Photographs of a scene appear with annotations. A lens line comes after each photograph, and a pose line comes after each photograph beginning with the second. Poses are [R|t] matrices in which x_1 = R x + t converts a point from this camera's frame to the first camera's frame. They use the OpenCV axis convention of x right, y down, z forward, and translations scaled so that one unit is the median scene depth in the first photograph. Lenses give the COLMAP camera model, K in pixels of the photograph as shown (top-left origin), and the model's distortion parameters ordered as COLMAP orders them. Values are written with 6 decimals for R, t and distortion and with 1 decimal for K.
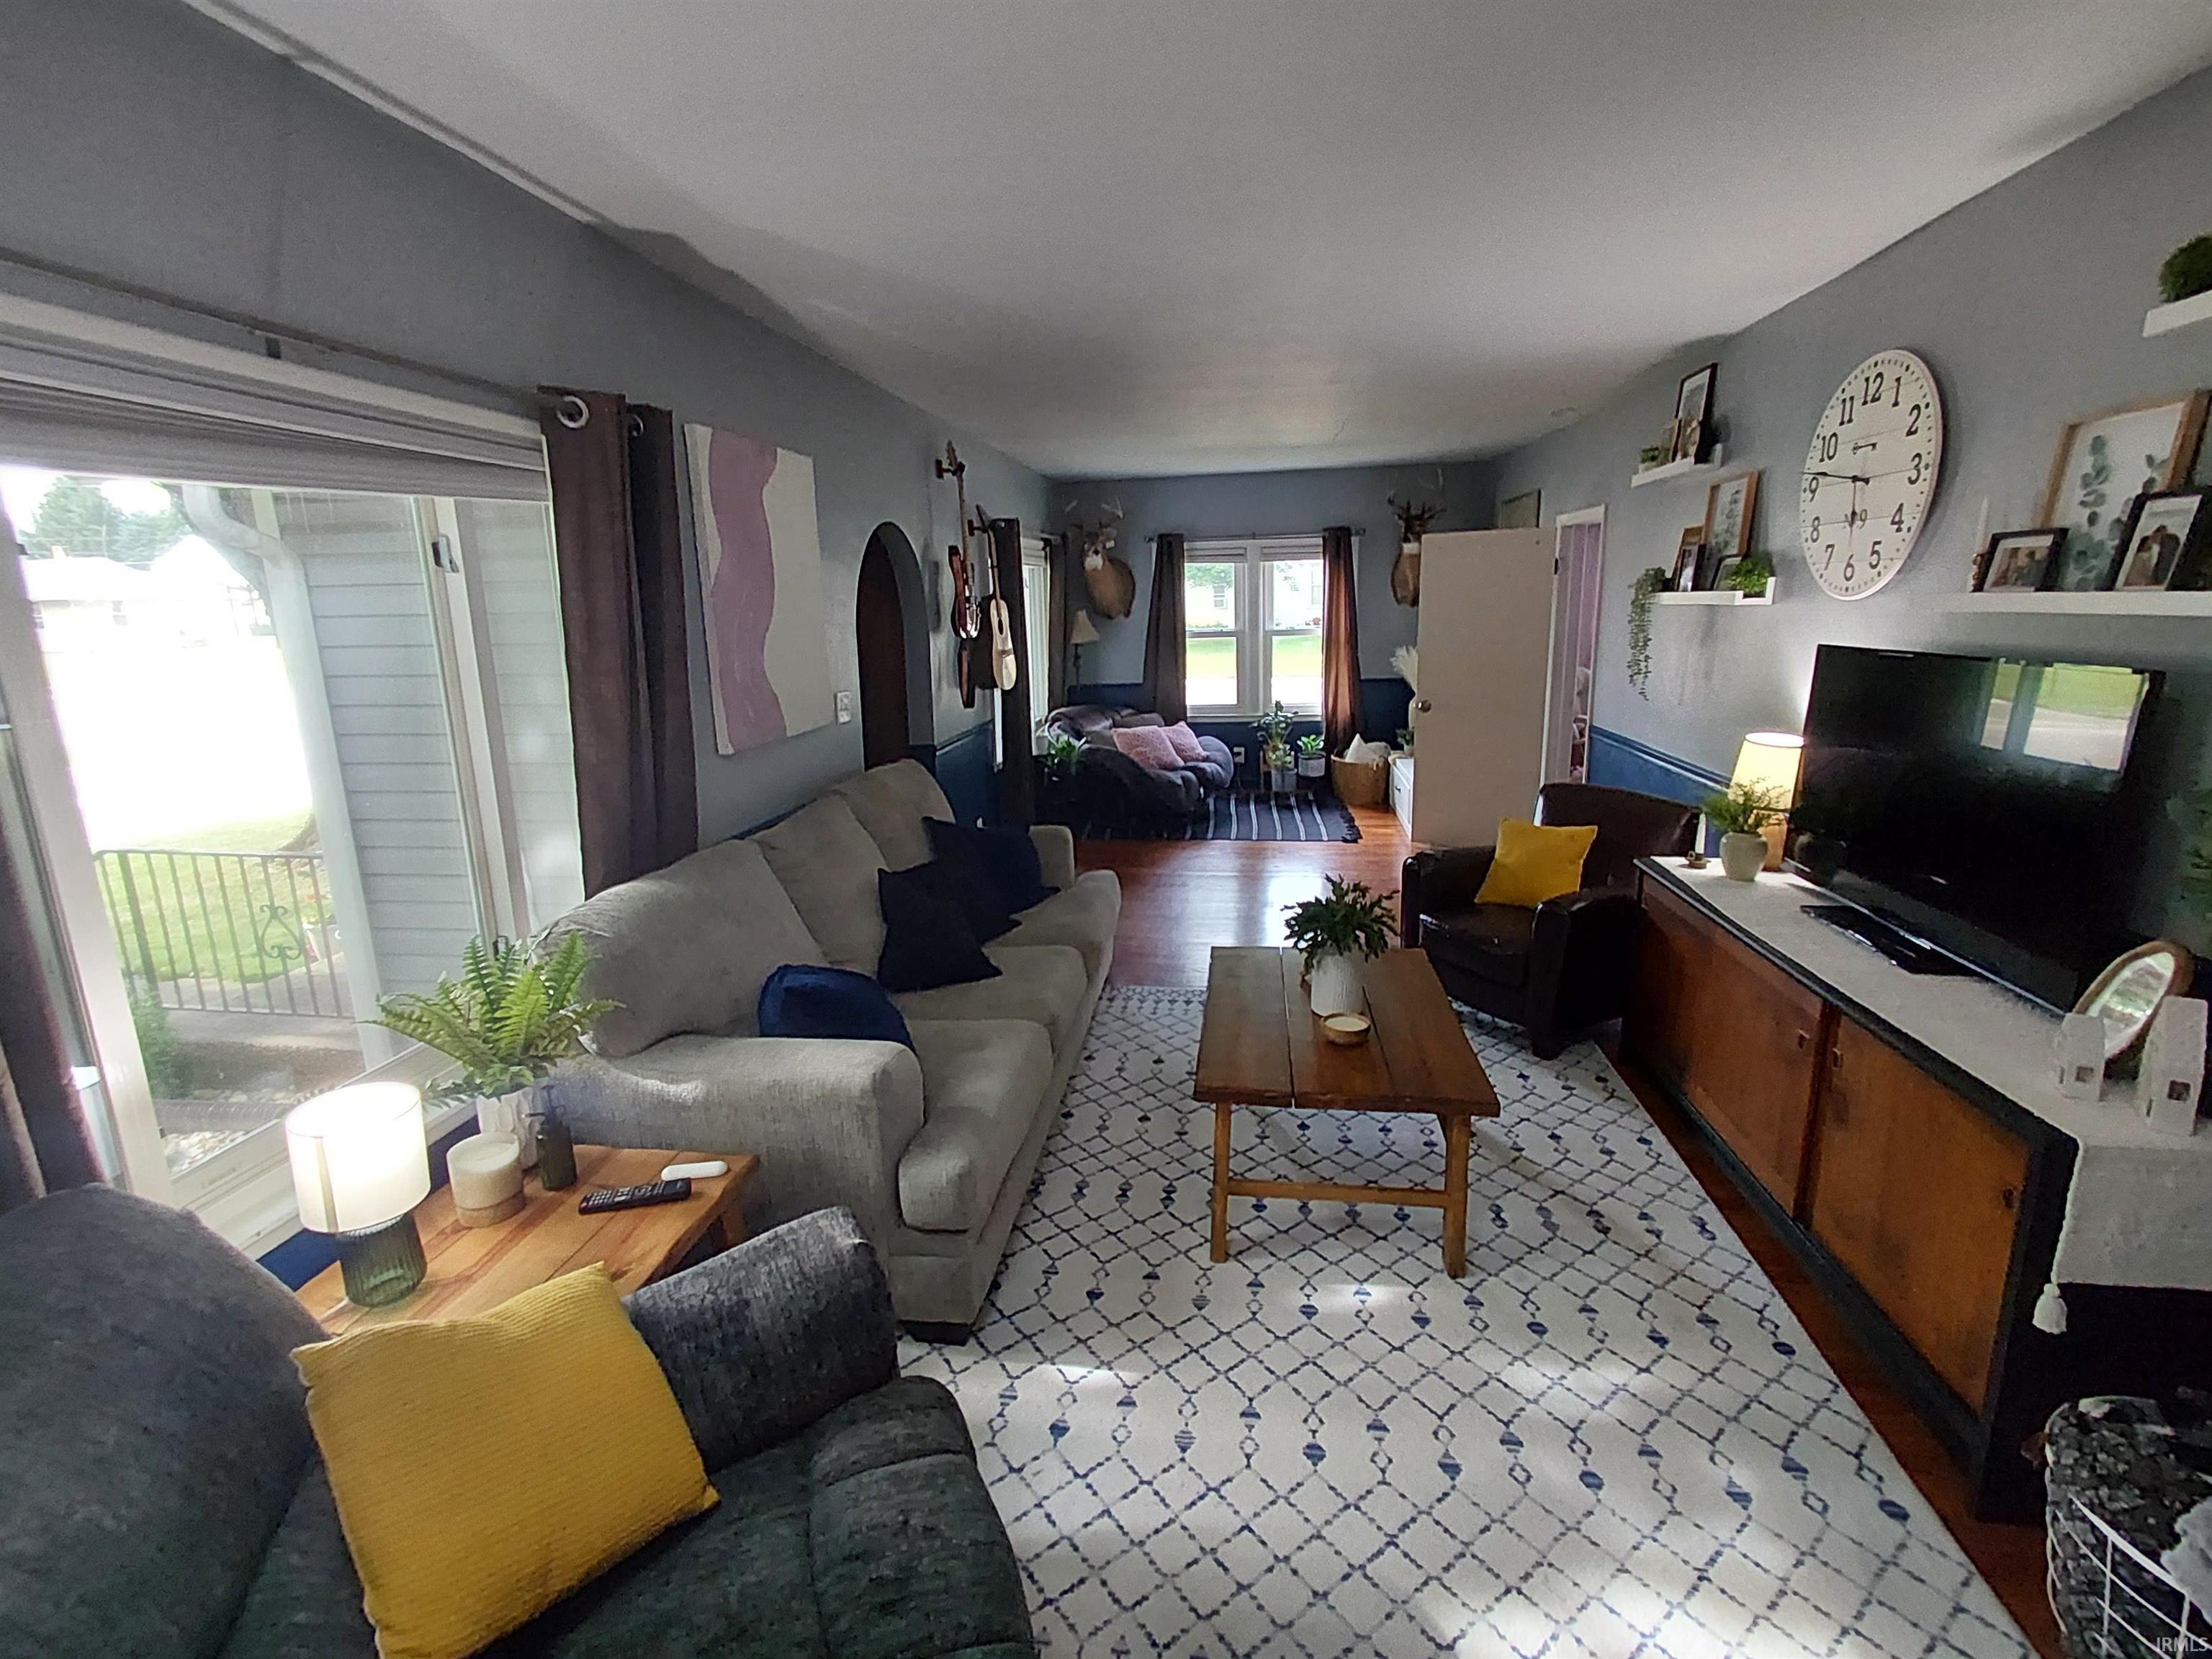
lens RADIAL K [[1000.8, 0, 1114.8], [0, 1000.8, 828.7], [0, 0, 1]] dist [0.000255, 0.003594]
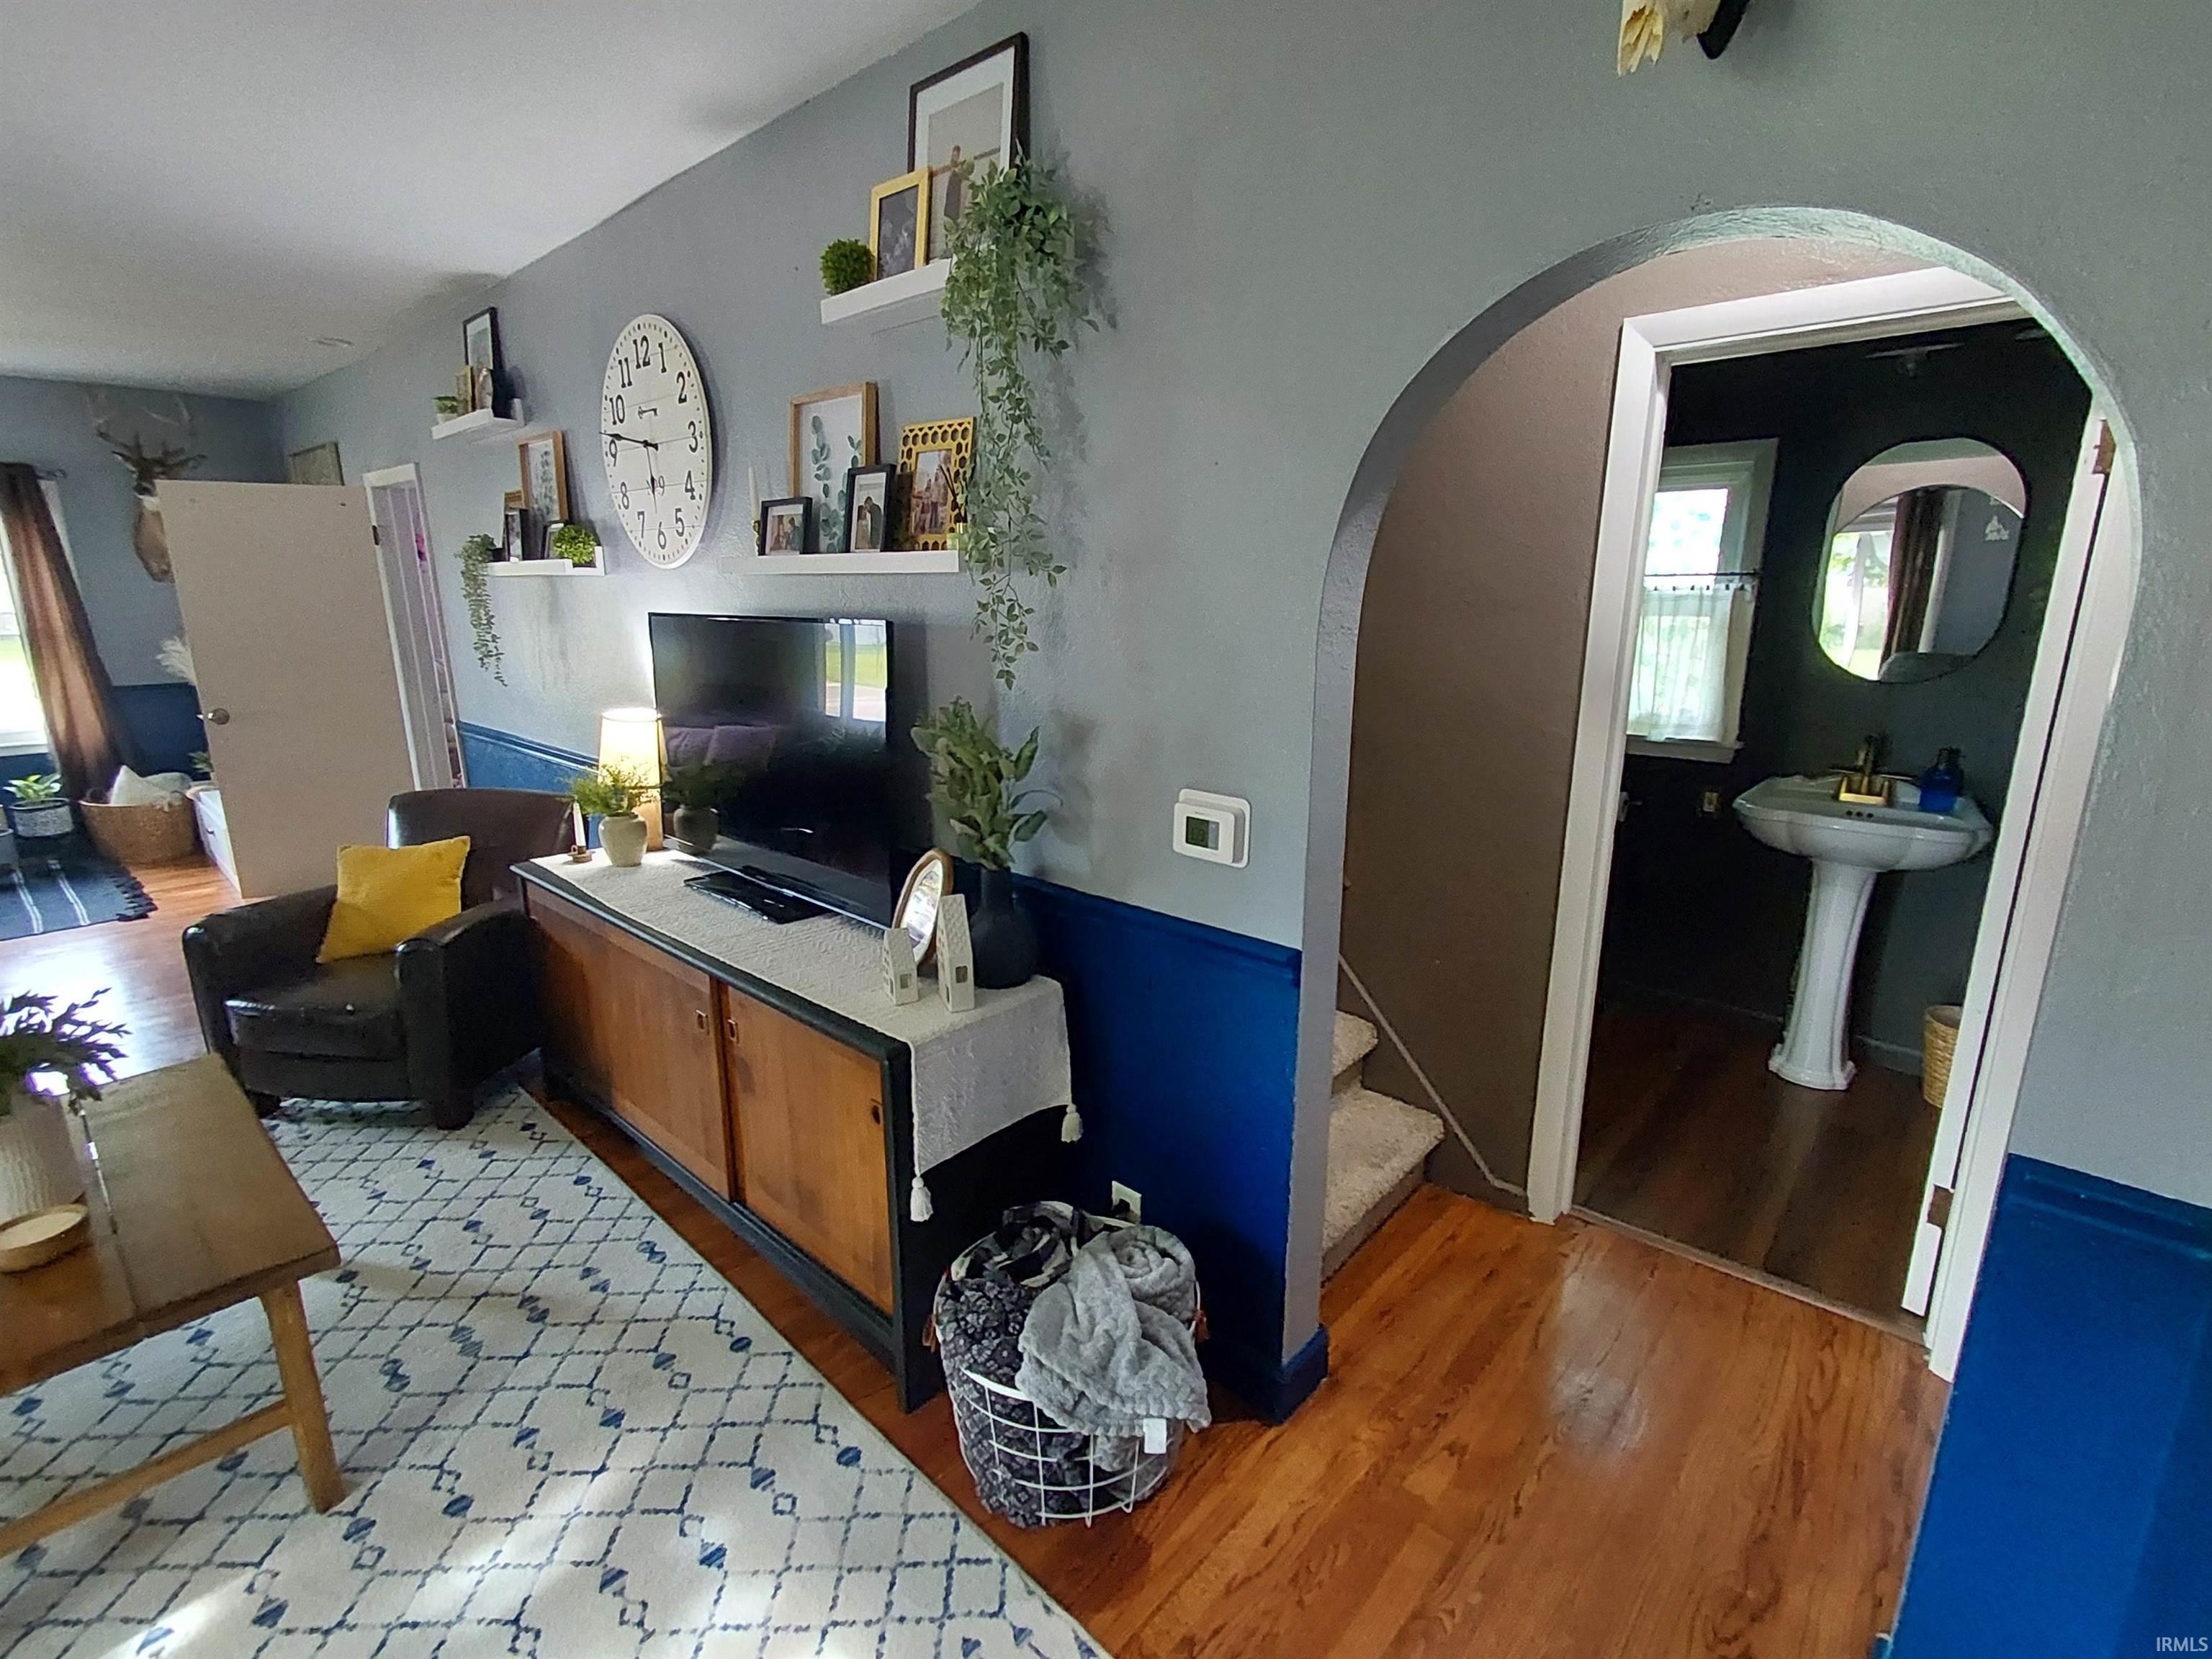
lens RADIAL K [[1000.8, 0, 1119.1], [0, 1000.8, 825.8], [0, 0, 1]] dist [0.000255, 0.003594]
pose [[0.553474, -0.164494, 0.816461, 0.145524], [0.167496, 0.982257, 0.084353, 0.014566], [-0.815850, 0.090067, 0.571206, 0.105006]]
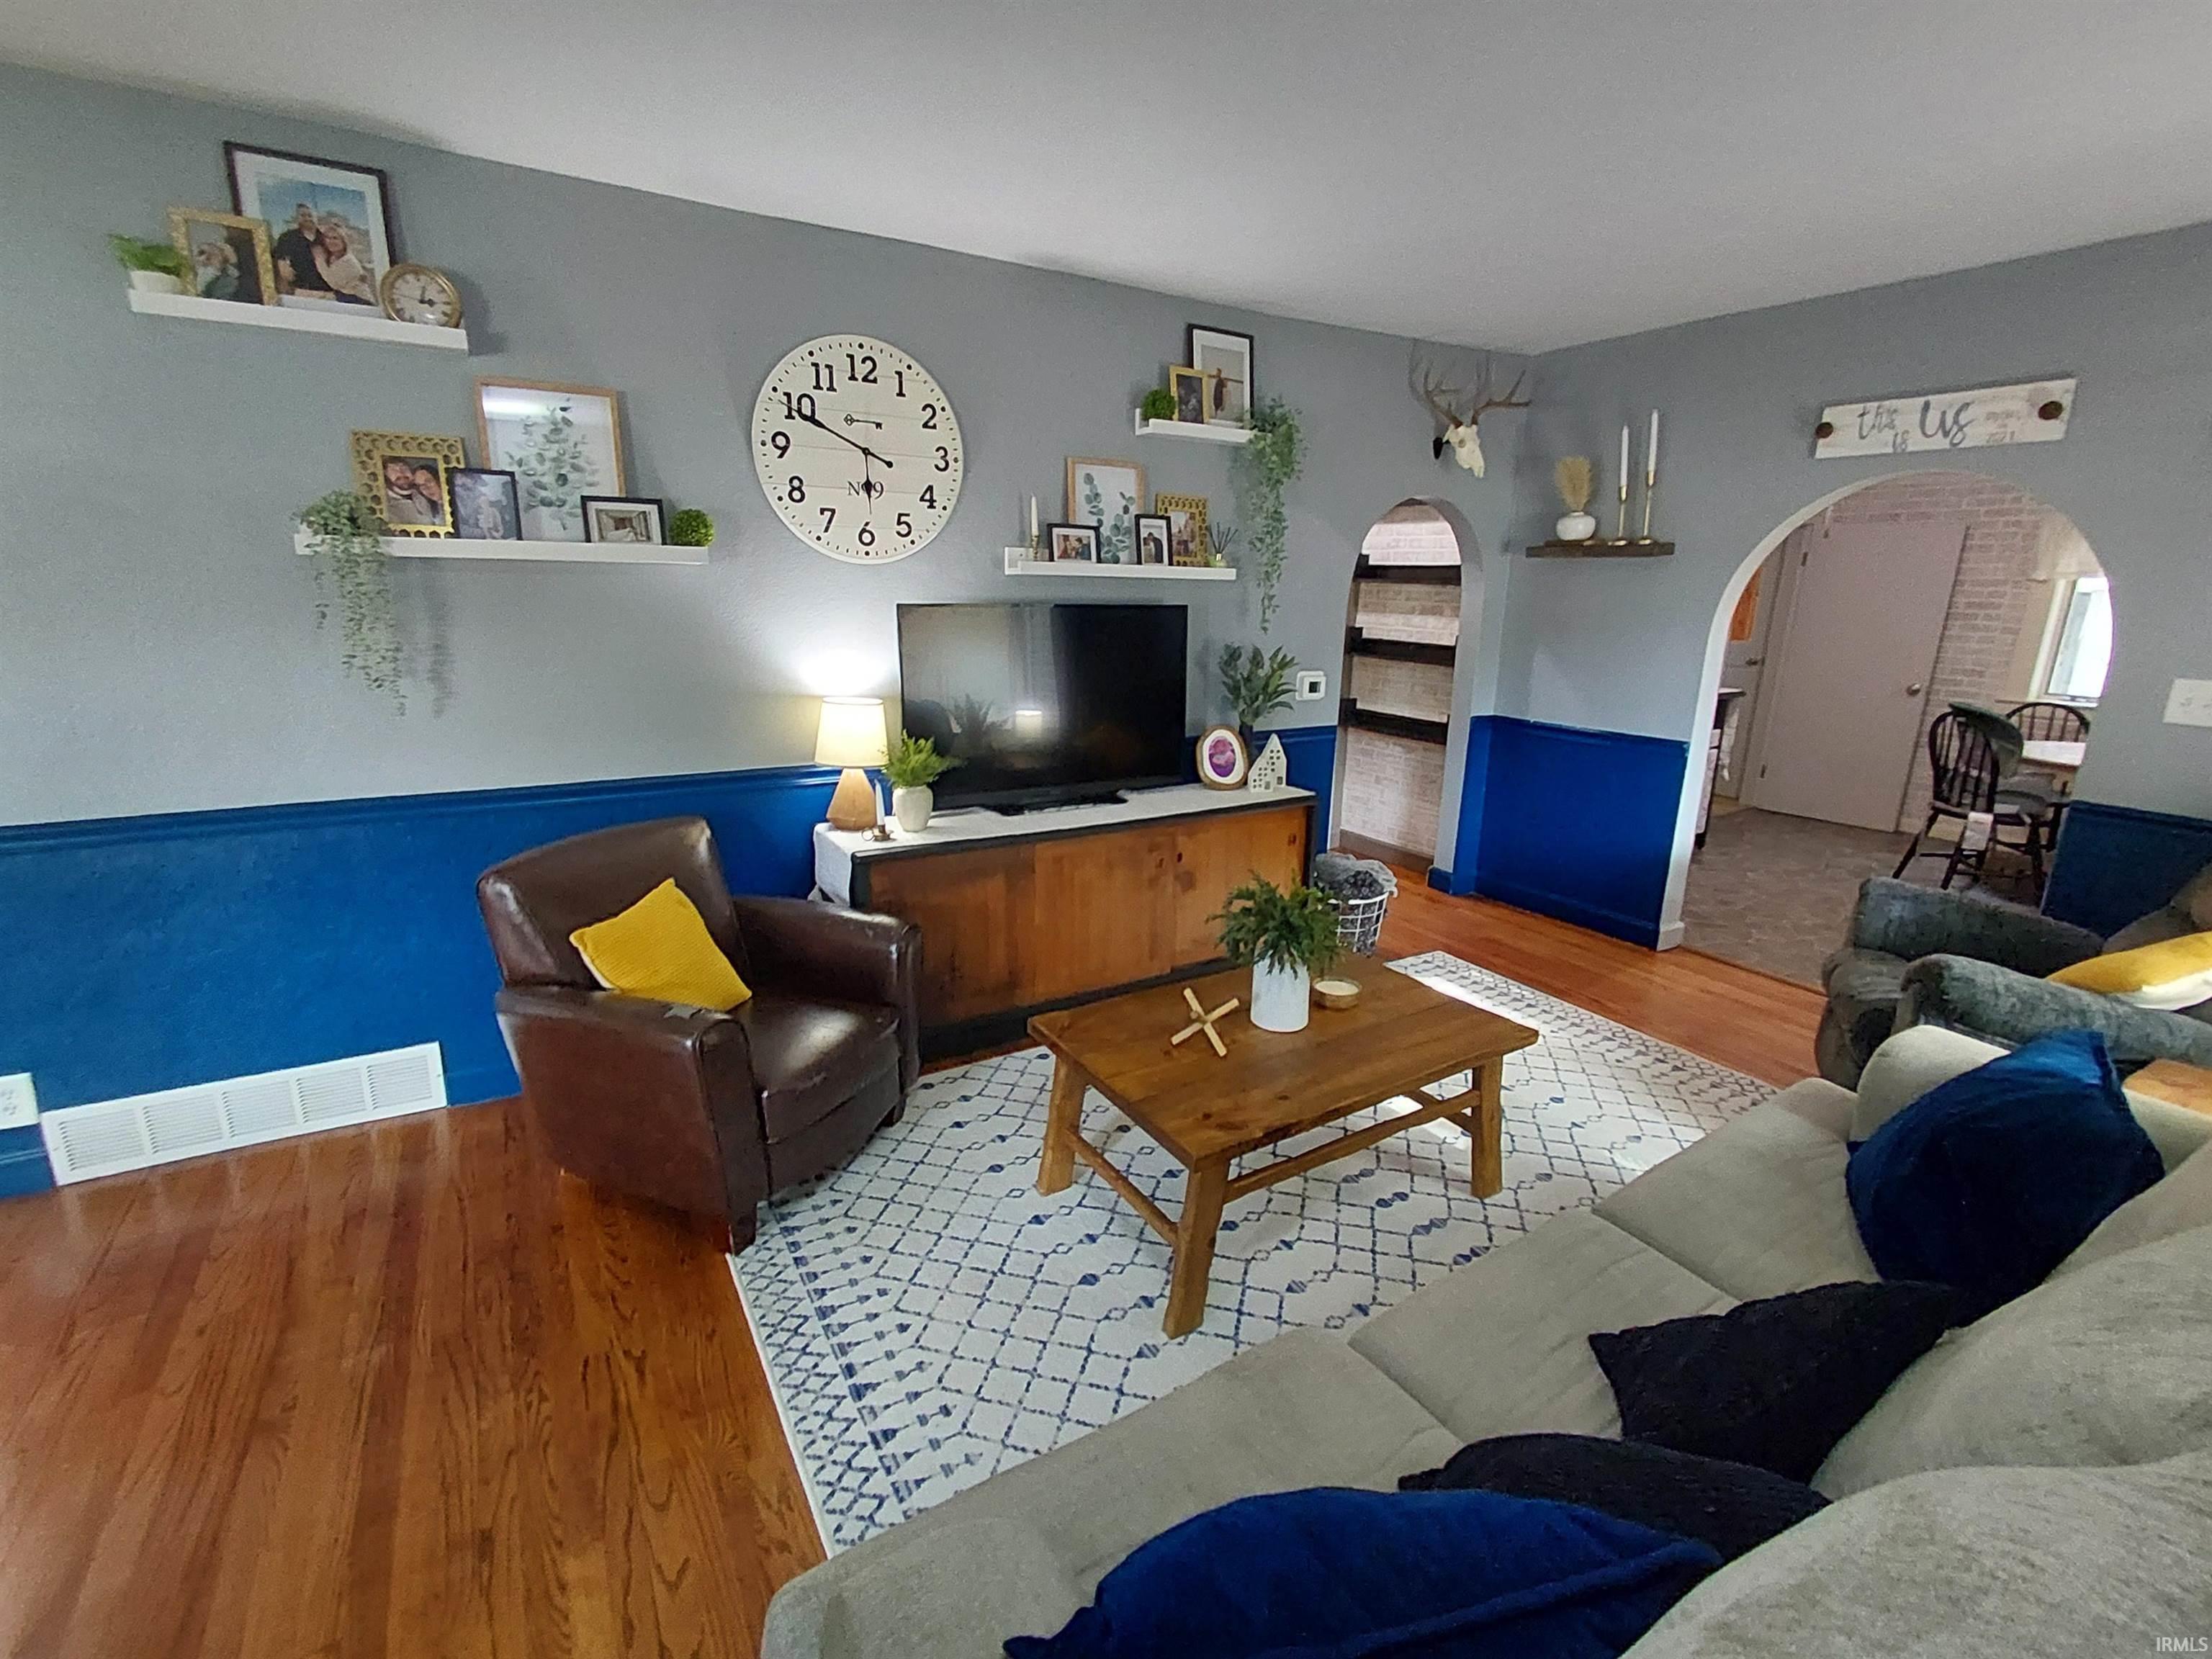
lens RADIAL K [[1000.8, 0, 1117.0], [0, 1000.8, 831.3], [0, 0, 1]] dist [0.000255, 0.003594]
pose [[-0.642396, -0.173120, 0.746563, -0.351833], [0.166216, 0.919490, 0.356244, -0.342564], [-0.748130, 0.352940, -0.561902, 1.709586]]
